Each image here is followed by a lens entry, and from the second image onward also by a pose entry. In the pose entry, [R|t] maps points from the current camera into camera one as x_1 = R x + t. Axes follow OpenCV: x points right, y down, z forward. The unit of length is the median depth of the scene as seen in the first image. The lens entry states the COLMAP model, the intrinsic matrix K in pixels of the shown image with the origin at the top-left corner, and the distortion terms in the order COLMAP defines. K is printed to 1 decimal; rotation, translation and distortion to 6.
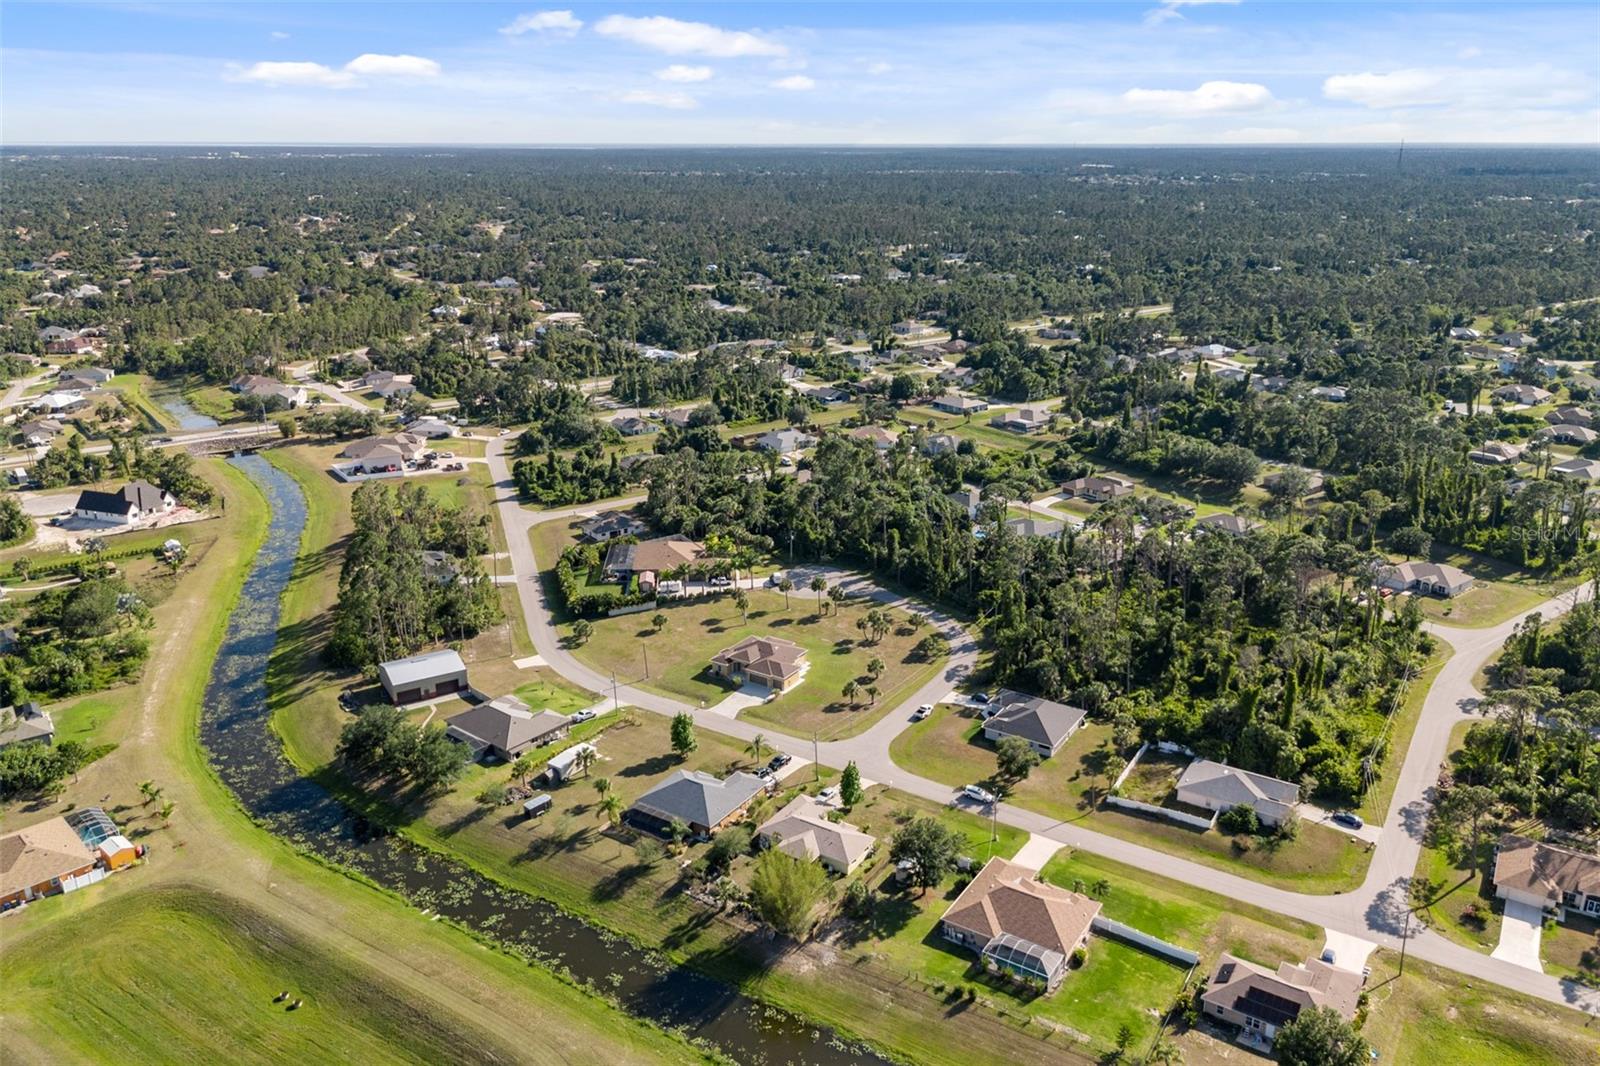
lens RADIAL K [[1178.6, 0, 800.0], [0, 1178.6, 533.0], [0, 0, 1]] dist [0.066288, -0.064175]
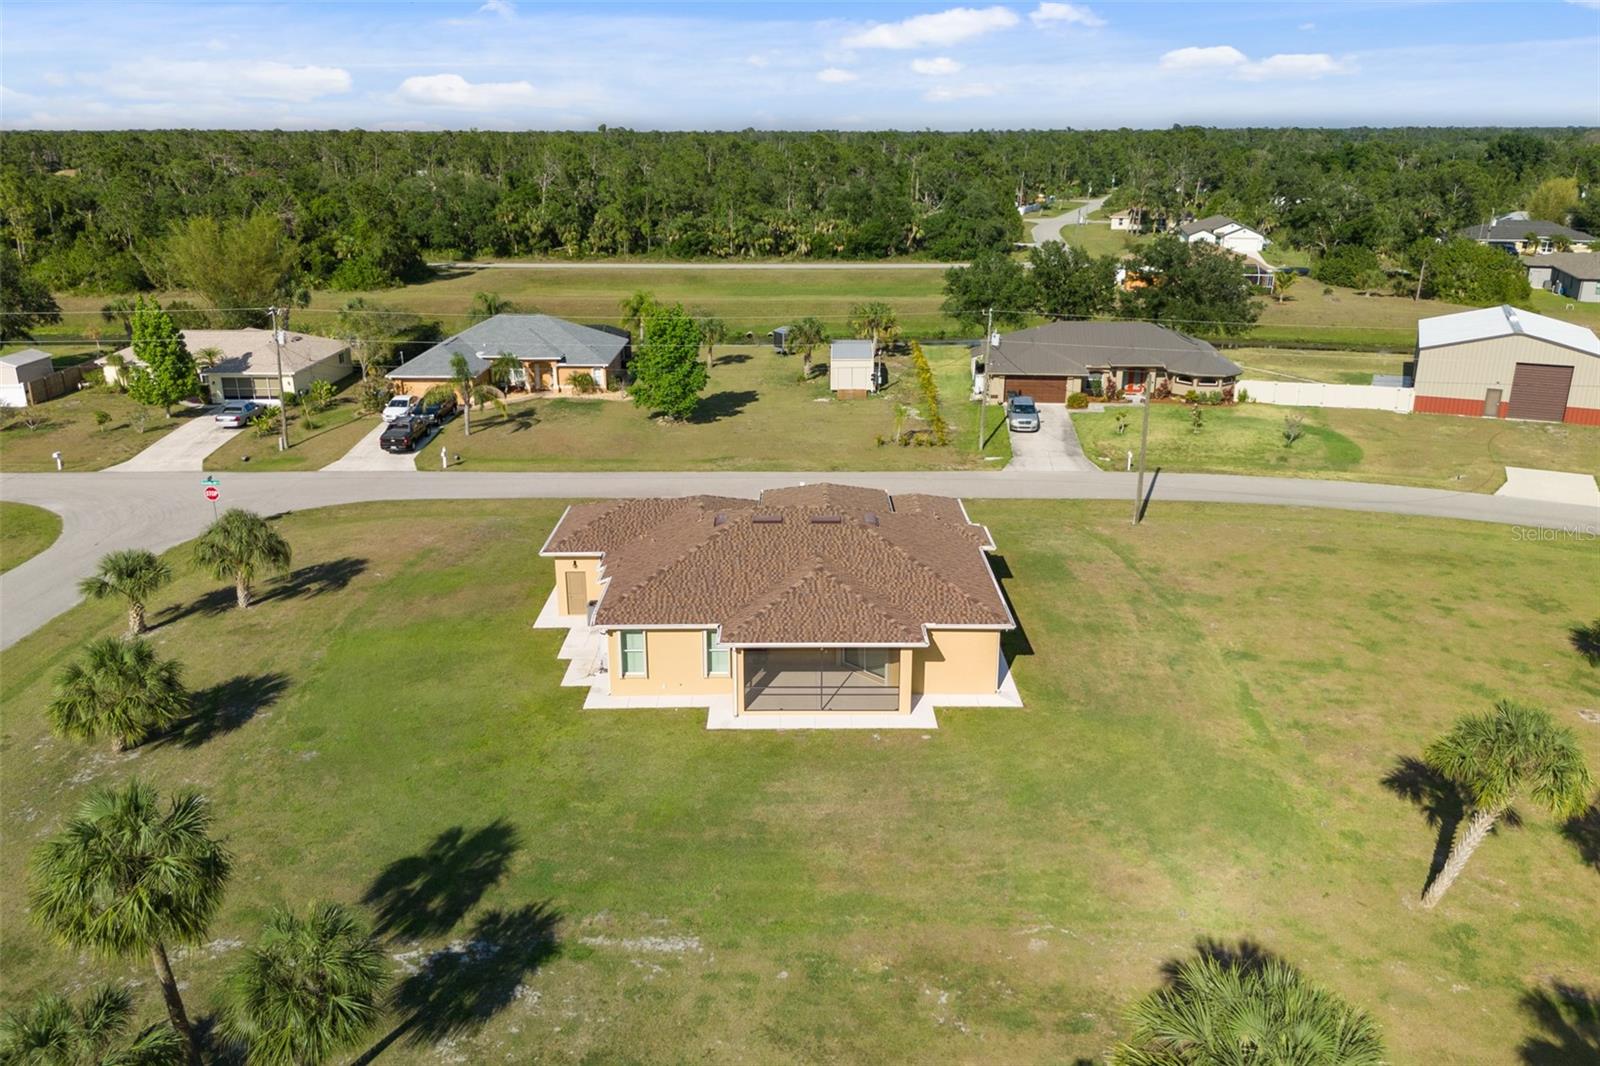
lens RADIAL K [[1201.8, 0, 800.0], [0, 1201.8, 533.0], [0, 0, 1]] dist [0.072718, -0.088885]
pose [[-0.838888, 0.174634, -0.515530, 0.064685], [-0.167875, 0.817950, 0.550250, -0.008471], [0.517770, 0.548143, -0.656852, 1.068753]]
